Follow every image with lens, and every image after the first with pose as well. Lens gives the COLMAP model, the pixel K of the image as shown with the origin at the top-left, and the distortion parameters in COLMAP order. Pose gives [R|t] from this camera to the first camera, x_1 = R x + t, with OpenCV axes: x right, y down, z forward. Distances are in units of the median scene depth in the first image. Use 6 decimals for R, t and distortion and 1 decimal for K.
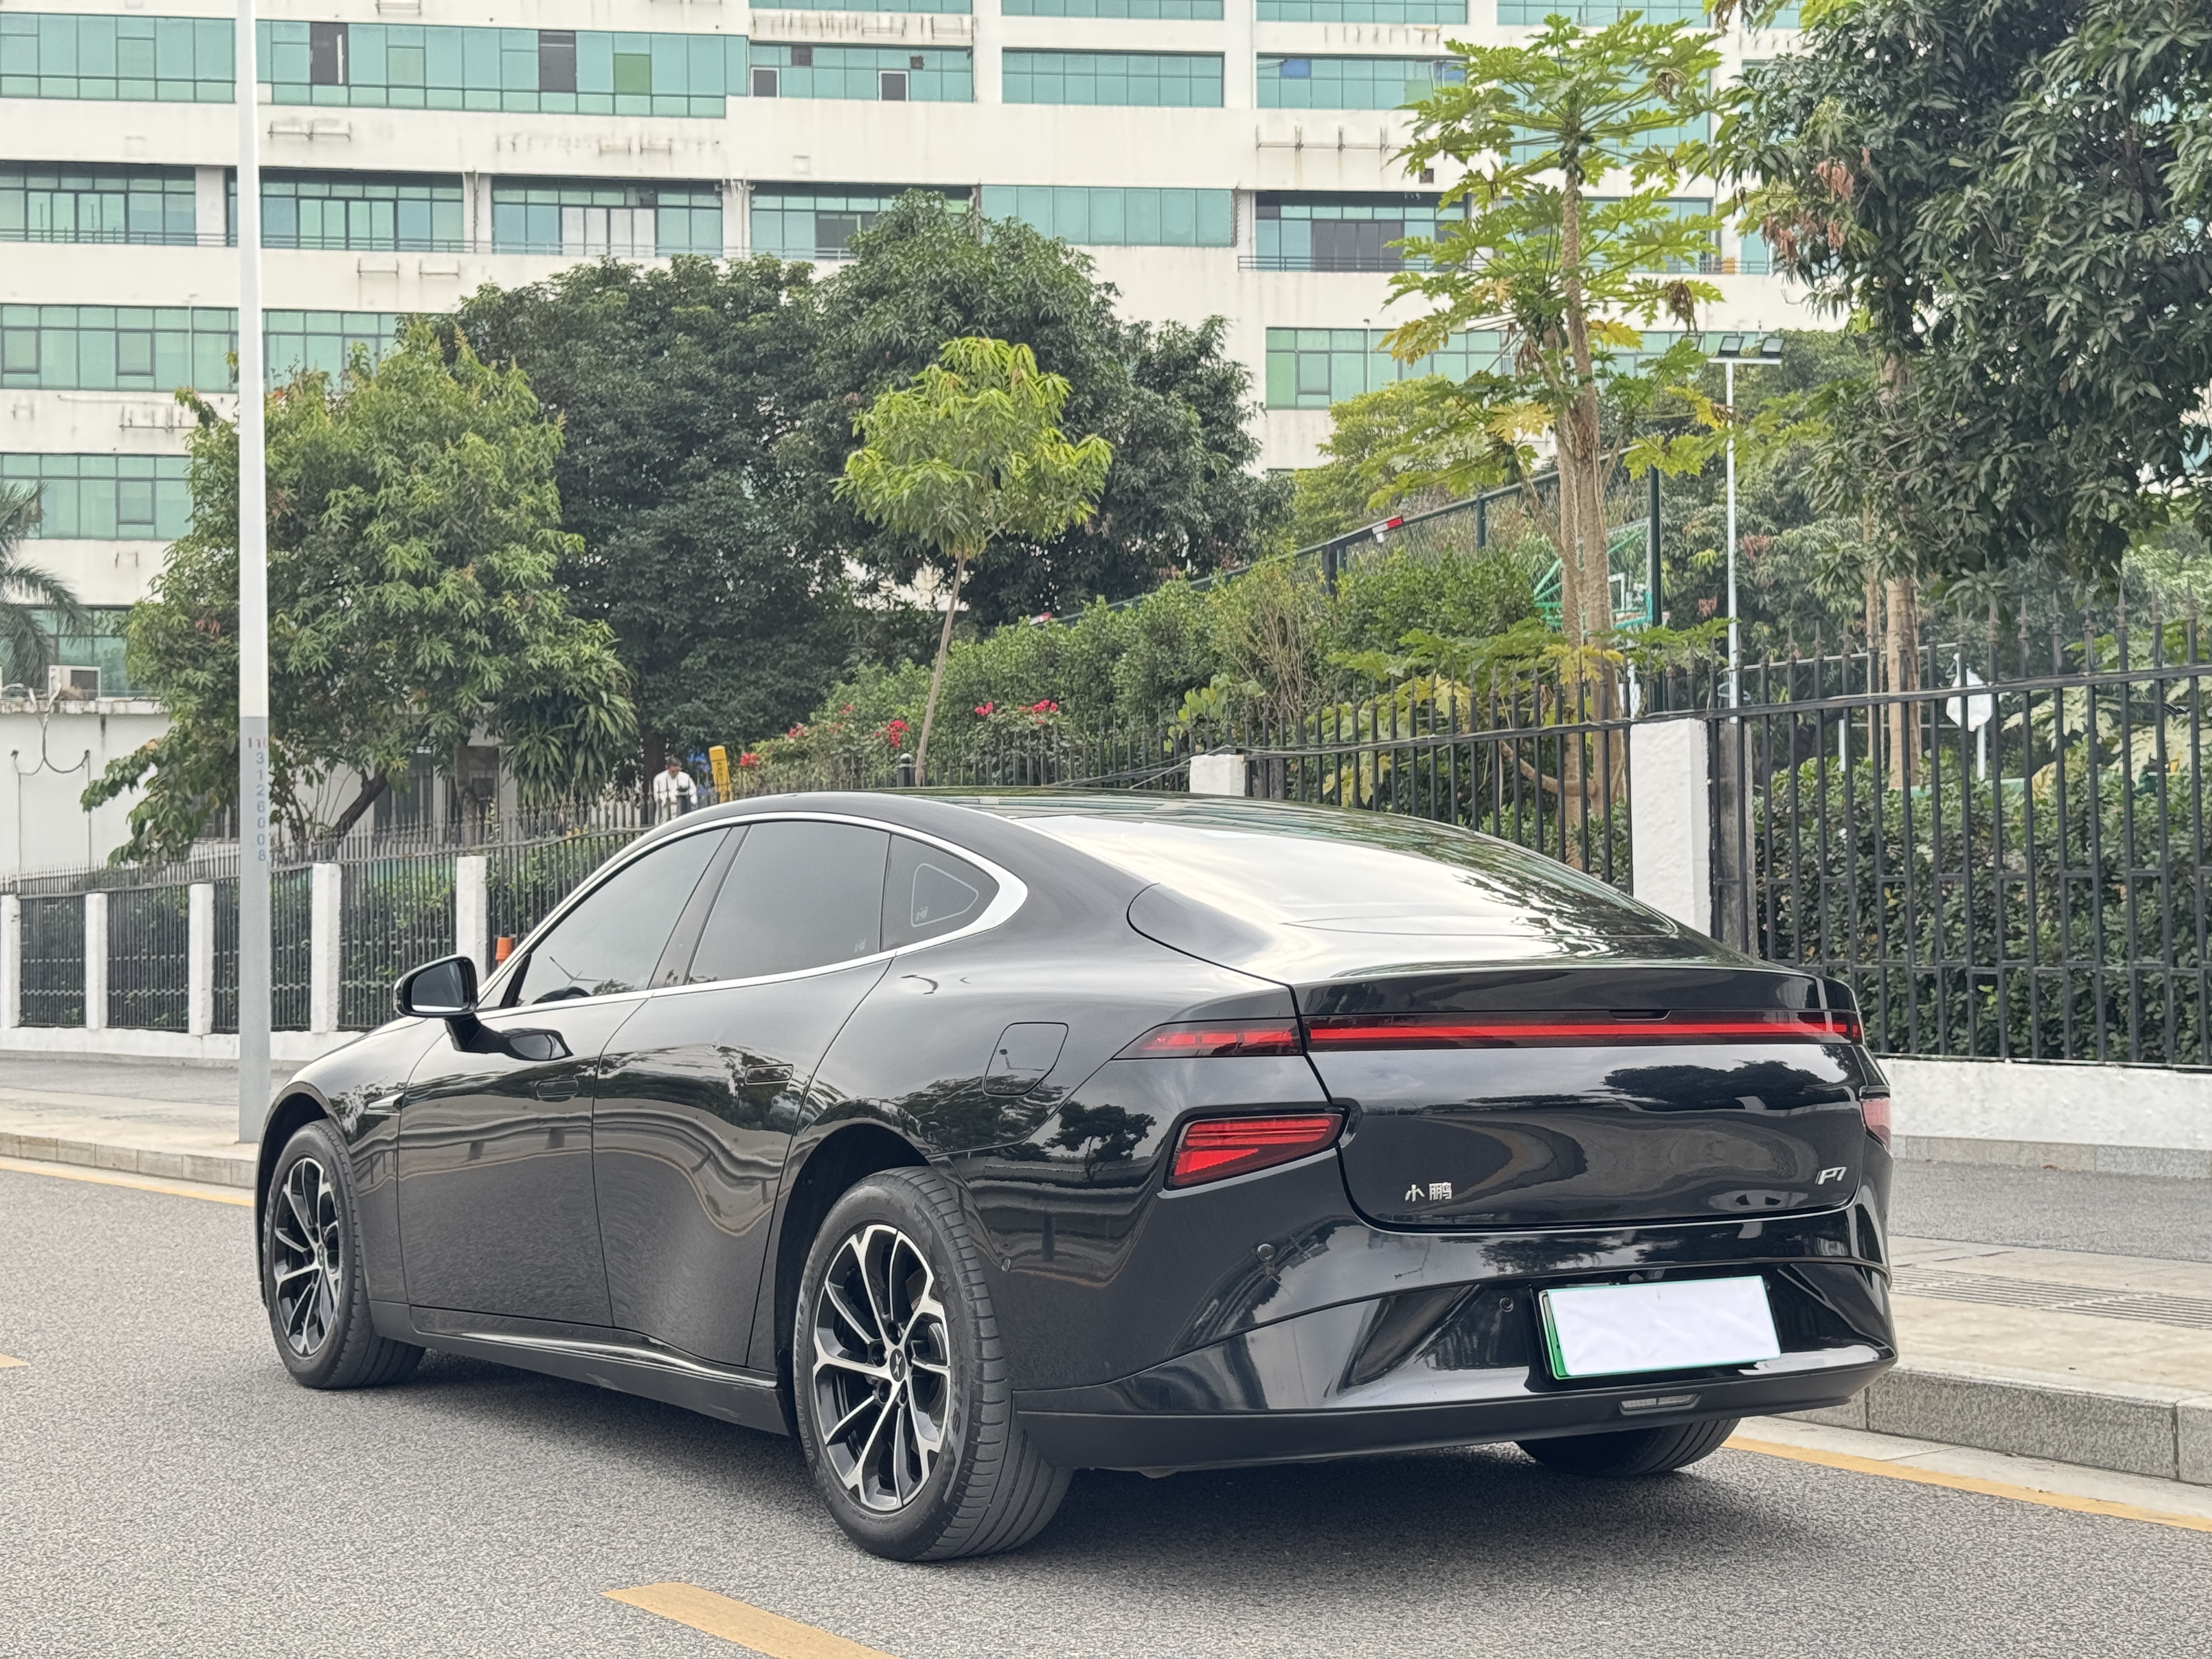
lens RADIAL K [[3161.0, 0, 1117.9], [0, 3161.0, 840.8], [0, 0, 1]] dist [0.133726, 0.000000]
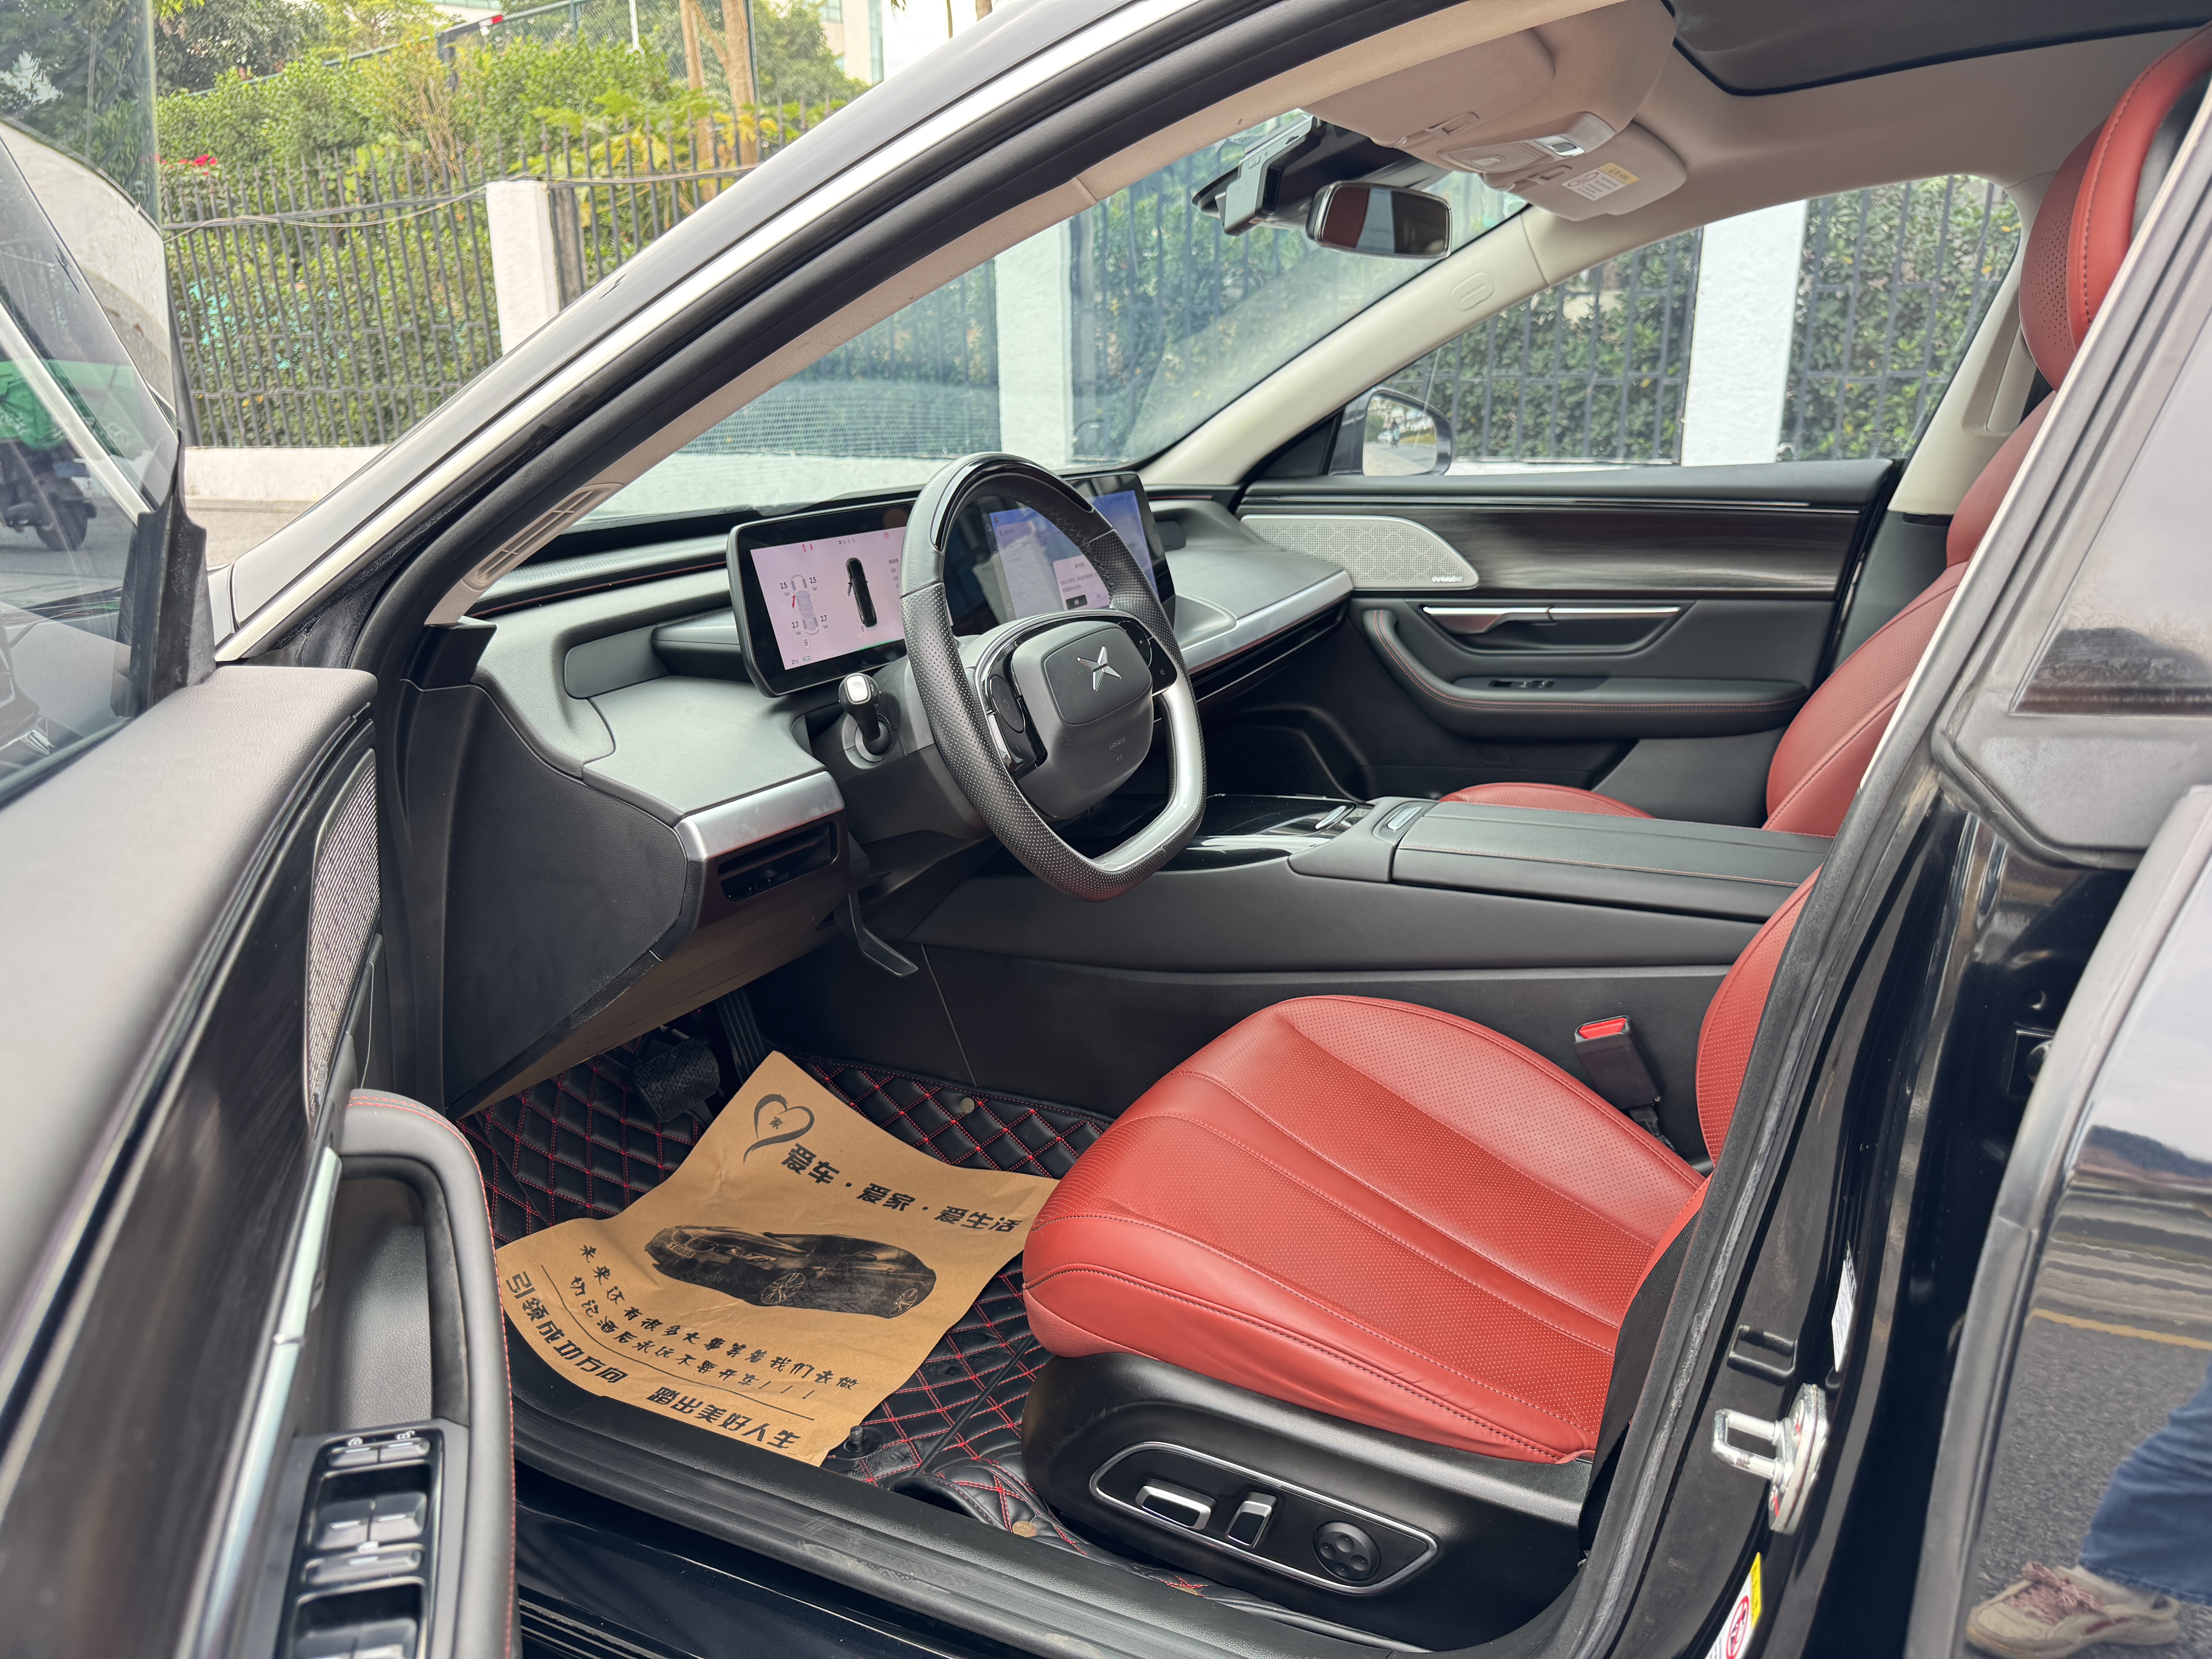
lens RADIAL K [[1571.3, 0, 1103.0], [0, 1571.3, 843.3], [0, 0, 1]] dist [-0.002179, -0.007433]
pose [[0.858461, -0.153314, 0.489427, -0.047441], [-0.014818, 0.946463, 0.322473, 0.005695], [-0.512664, -0.284083, 0.810230, 0.190053]]
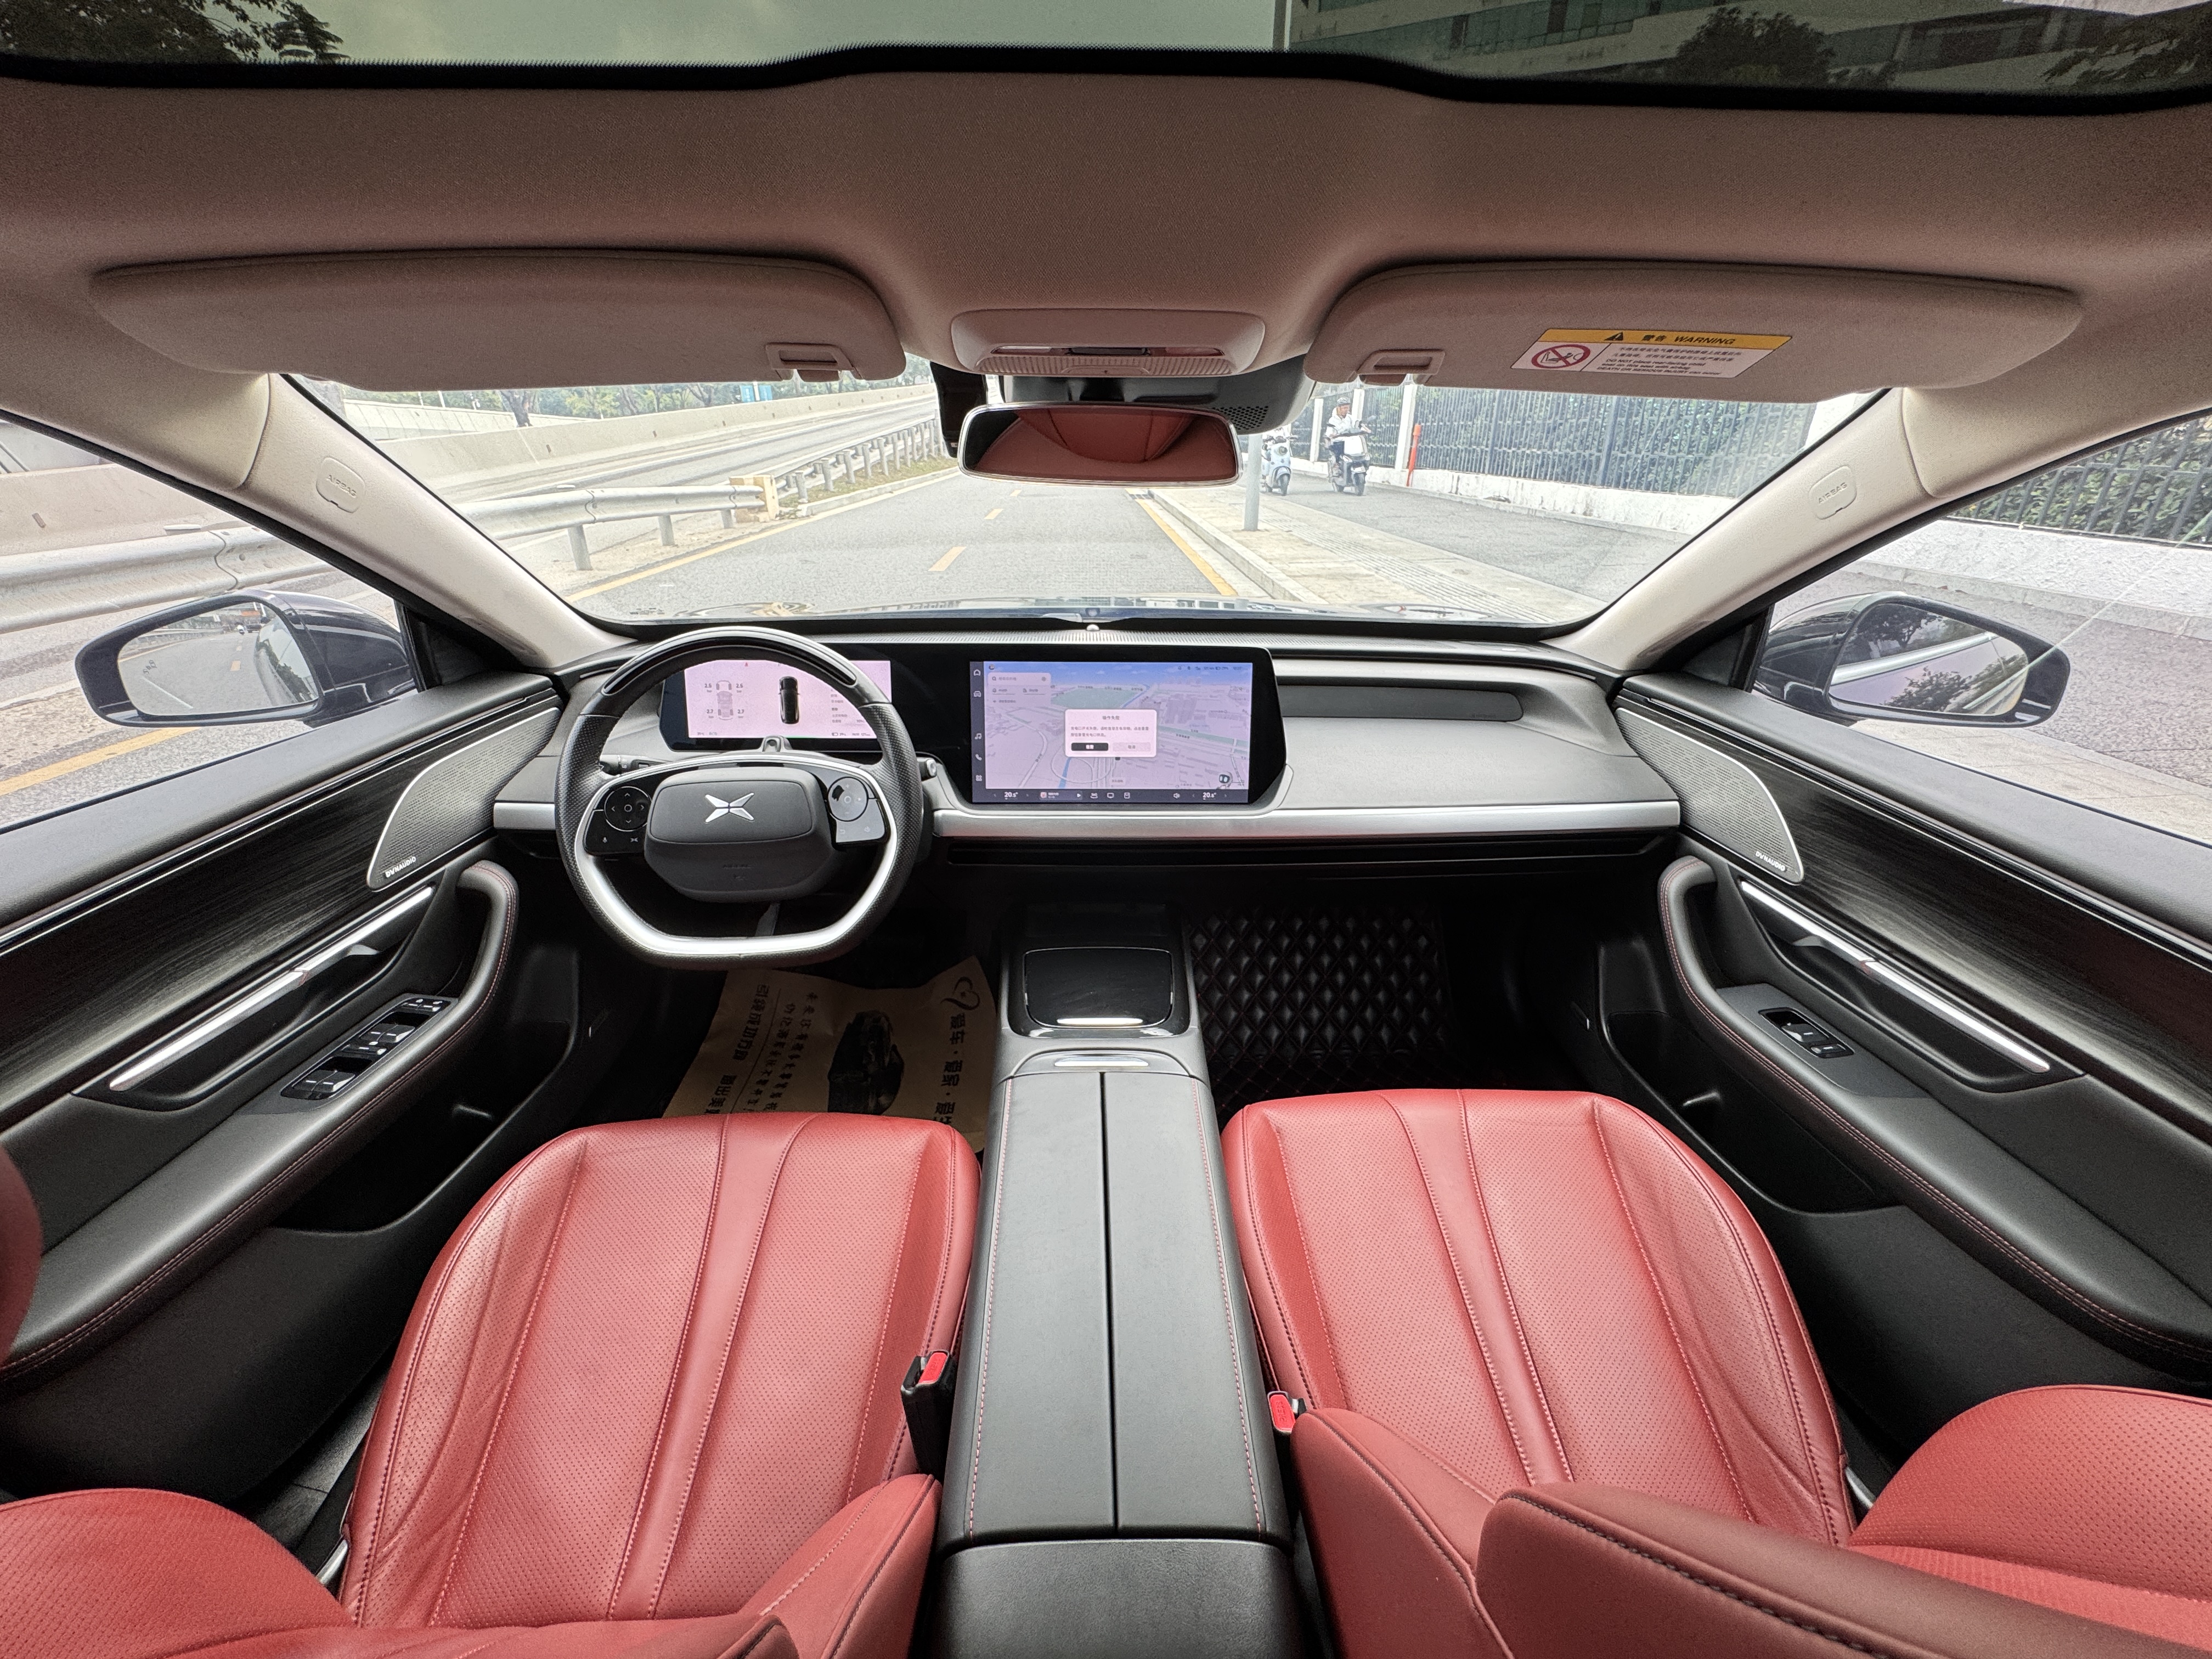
lens RADIAL K [[886.2, 0, 1105.3], [0, 886.2, 826.0], [0, 0, 1]] dist [-0.005099, 0.000534]
pose [[0.843732, 0.229285, -0.485329, -0.006367], [0.012367, 0.895632, 0.444624, 0.002326], [0.536622, -0.381146, 0.752838, 0.206338]]
